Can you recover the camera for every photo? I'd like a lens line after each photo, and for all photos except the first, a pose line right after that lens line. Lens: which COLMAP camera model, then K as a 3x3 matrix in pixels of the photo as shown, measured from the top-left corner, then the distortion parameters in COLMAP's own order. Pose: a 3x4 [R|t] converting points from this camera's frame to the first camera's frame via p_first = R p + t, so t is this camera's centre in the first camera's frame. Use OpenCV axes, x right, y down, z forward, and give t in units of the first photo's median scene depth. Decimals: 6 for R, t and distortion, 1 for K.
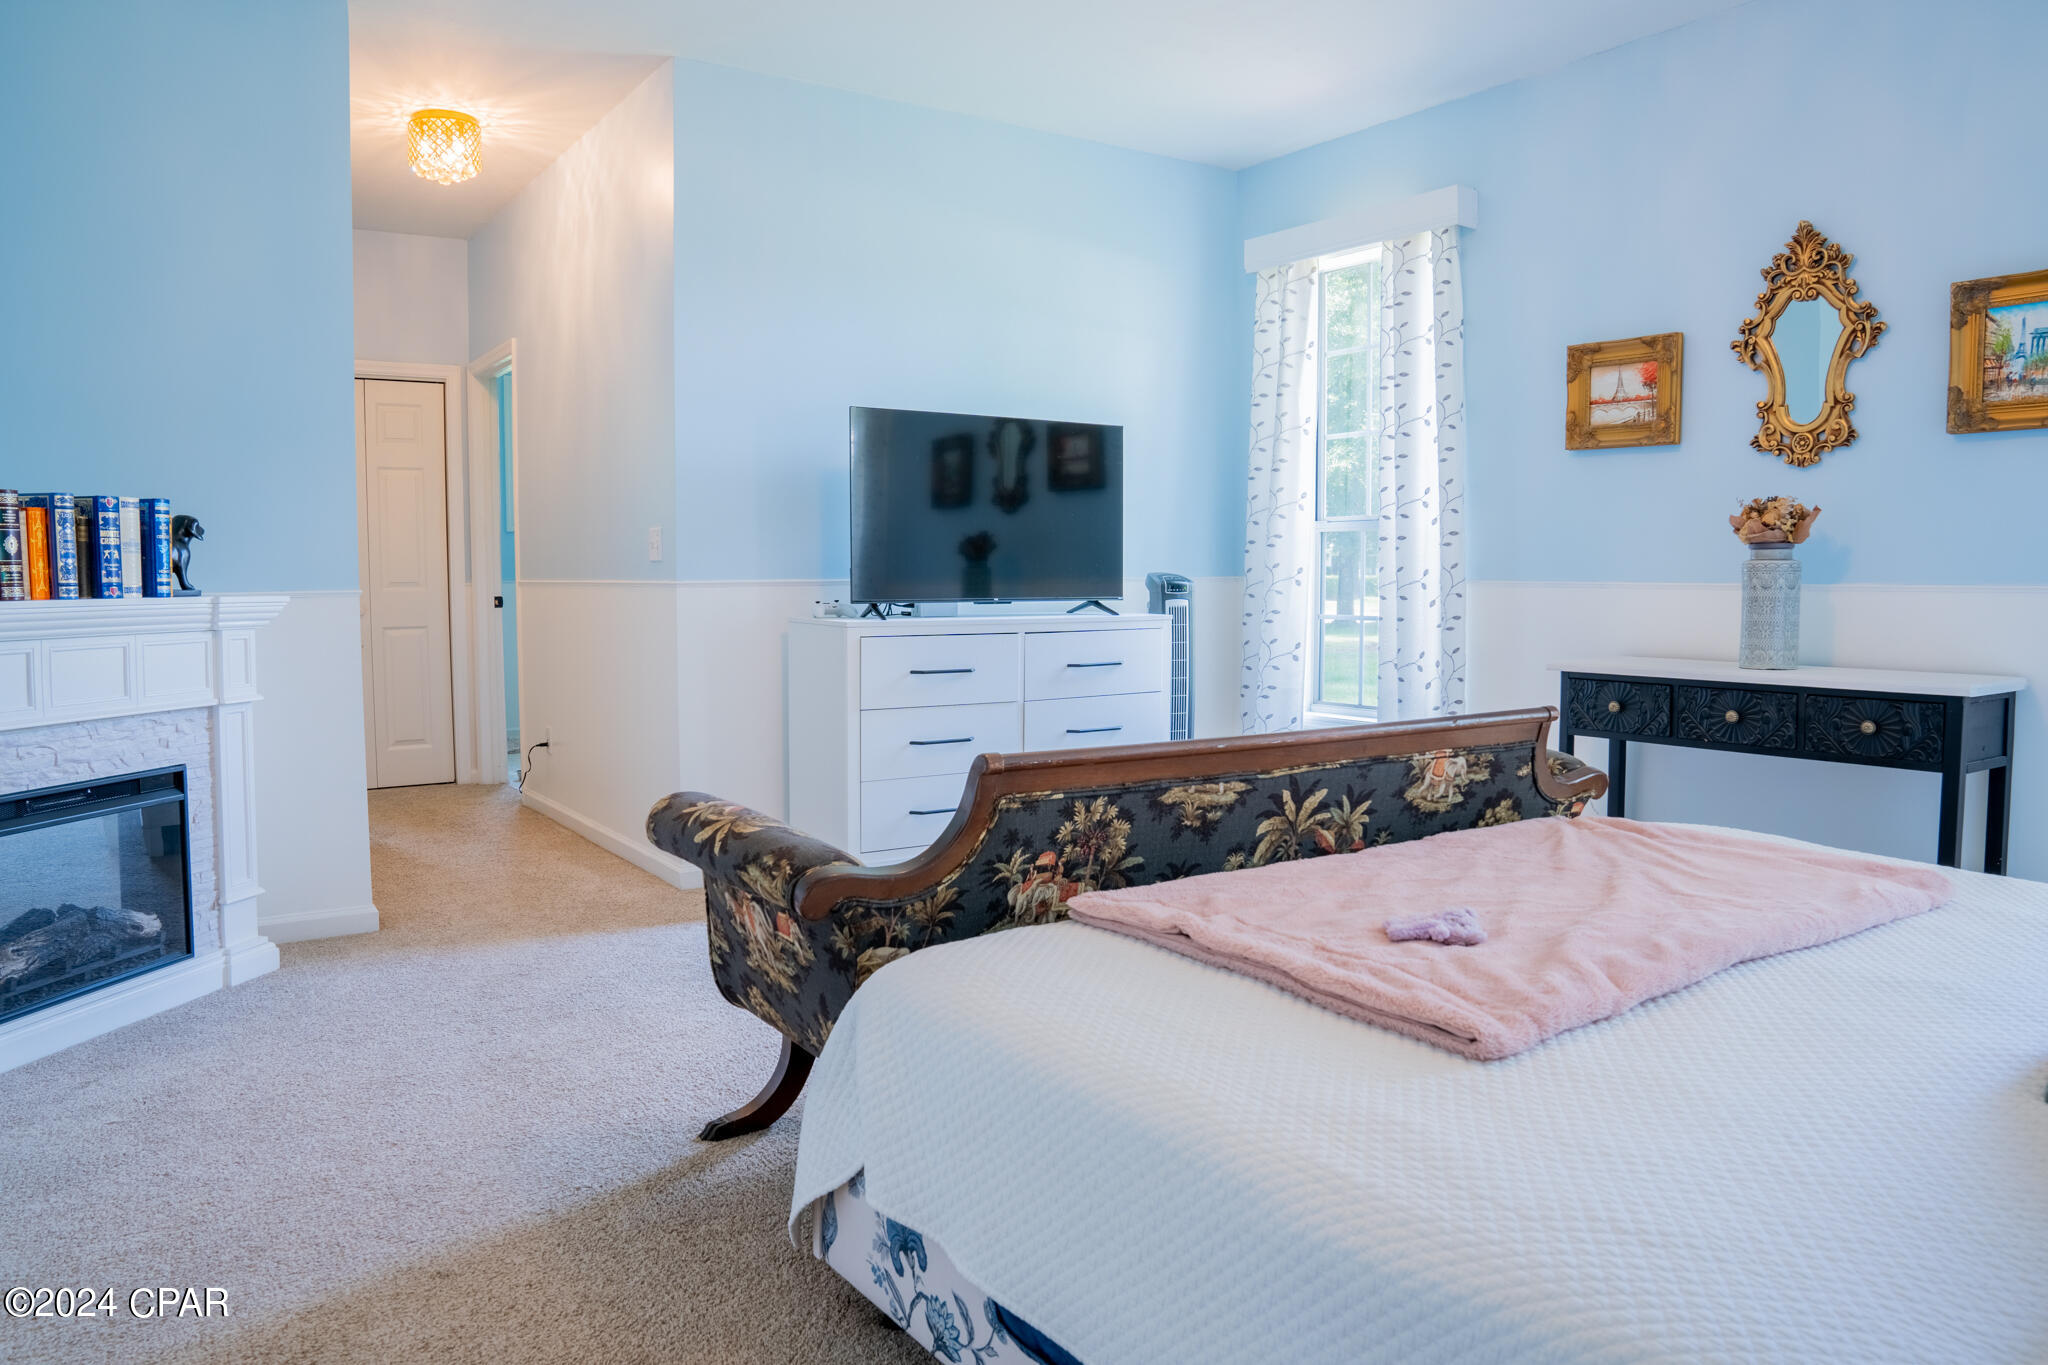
lens RADIAL K [[1421.8, 0, 1014.0], [0, 1421.8, 681.5], [0, 0, 1]] dist [-0.116939, 0.084836]
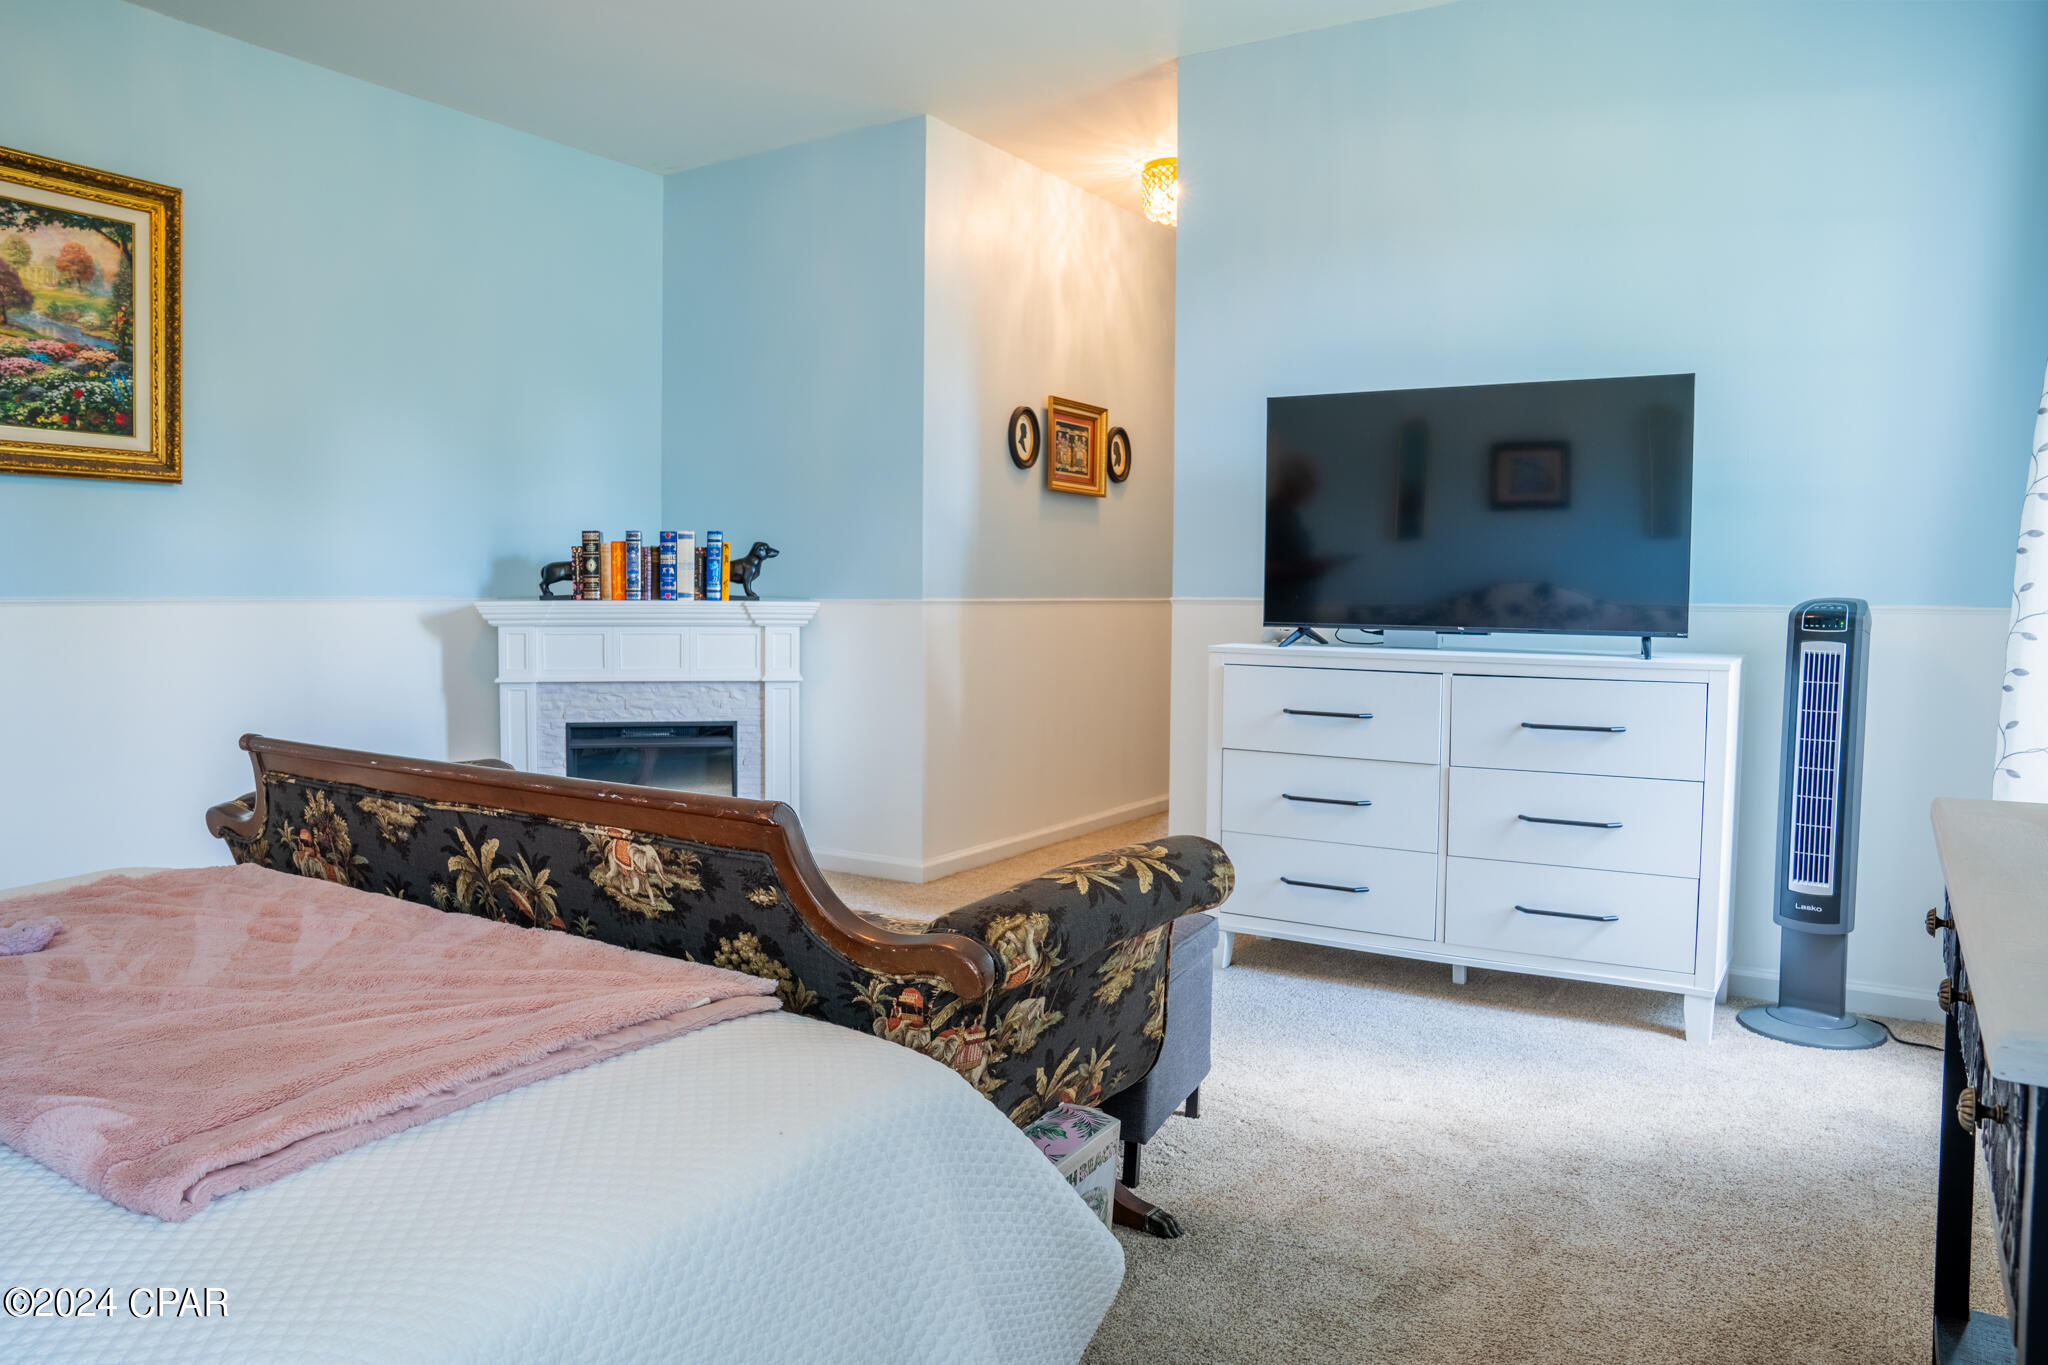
lens RADIAL K [[1421.8, 0, 1014.0], [0, 1421.8, 681.5], [0, 0, 1]] dist [-0.116939, 0.084836]
pose [[0.388716, 0.064786, -0.919077, 1.010748], [-0.077994, 0.996258, 0.037239, -0.068102], [0.918050, 0.057206, 0.392315, 0.860037]]
